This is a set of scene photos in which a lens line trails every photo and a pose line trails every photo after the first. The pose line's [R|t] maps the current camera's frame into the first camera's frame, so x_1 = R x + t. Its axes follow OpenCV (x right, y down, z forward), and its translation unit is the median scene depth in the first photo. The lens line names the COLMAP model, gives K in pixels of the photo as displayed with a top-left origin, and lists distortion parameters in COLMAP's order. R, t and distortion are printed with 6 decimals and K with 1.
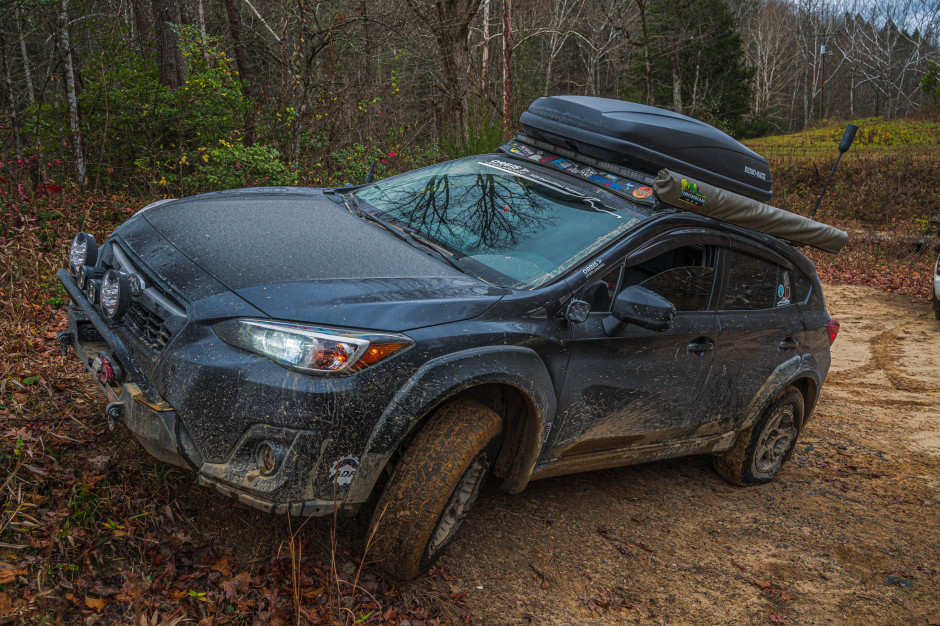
lens RADIAL K [[788.8, 0, 470.0], [0, 788.8, 313.0], [0, 0, 1]] dist [-0.003126, -0.004306]
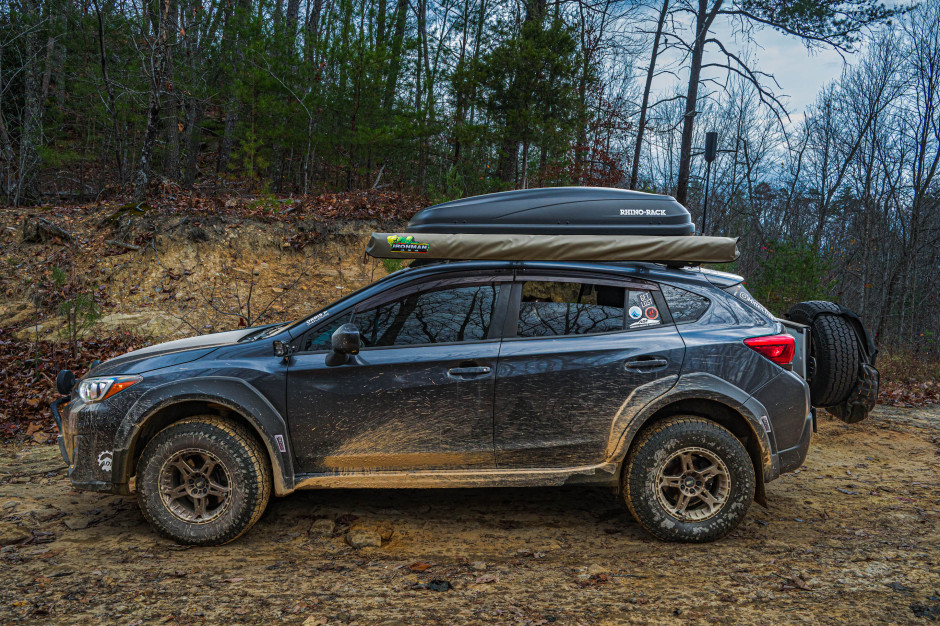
lens RADIAL K [[788.8, 0, 470.0], [0, 788.8, 313.0], [0, 0, 1]] dist [-0.003126, -0.004306]
pose [[0.724393, -0.259527, -0.638671, 1.008488], [0.056178, 0.945574, -0.320522, 0.316906], [0.687094, 0.196305, 0.699547, 0.208581]]
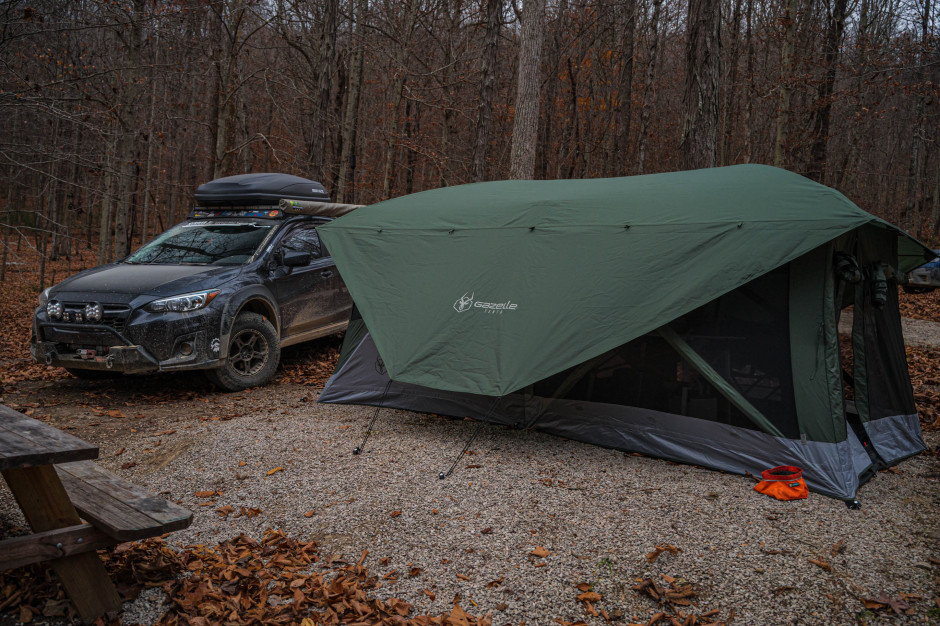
lens RADIAL K [[788.8, 0, 470.0], [0, 788.8, 313.0], [0, 0, 1]] dist [-0.003126, -0.004306]
pose [[0.817958, -0.348695, 0.457555, -0.405649], [0.372849, 0.927032, 0.039944, 0.203428], [-0.438096, 0.137927, 0.888284, -1.058872]]
